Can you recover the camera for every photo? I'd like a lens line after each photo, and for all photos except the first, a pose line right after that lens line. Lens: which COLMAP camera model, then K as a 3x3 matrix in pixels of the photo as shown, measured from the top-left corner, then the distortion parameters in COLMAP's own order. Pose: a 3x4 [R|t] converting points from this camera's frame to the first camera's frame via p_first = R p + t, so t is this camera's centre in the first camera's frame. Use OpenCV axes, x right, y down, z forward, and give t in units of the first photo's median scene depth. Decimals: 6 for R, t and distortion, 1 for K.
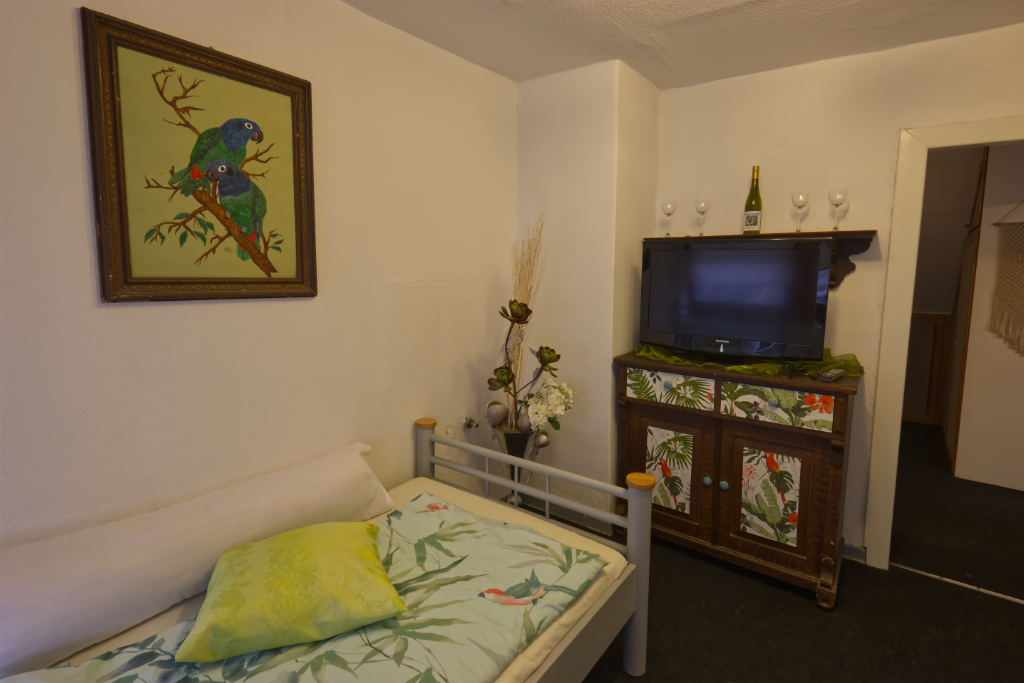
lens RADIAL K [[509.2, 0, 513.9], [0, 509.2, 326.8], [0, 0, 1]] dist [-0.002158, -0.000632]
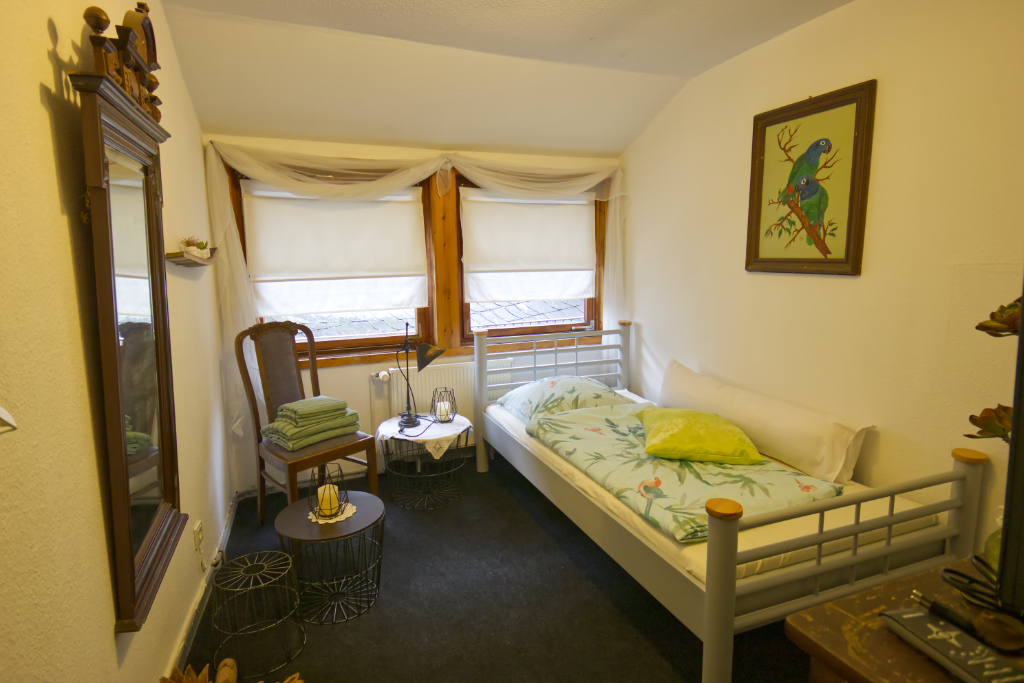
lens RADIAL K [[590.4, 0, 512.0], [0, 590.4, 341.5], [0, 0, 1]] dist [-0.000636, -0.000325]
pose [[-0.554118, 0.117057, -0.824167, 1.277571], [-0.082114, 0.977549, 0.194050, -0.124457], [0.828379, 0.175202, -0.532065, 1.263941]]
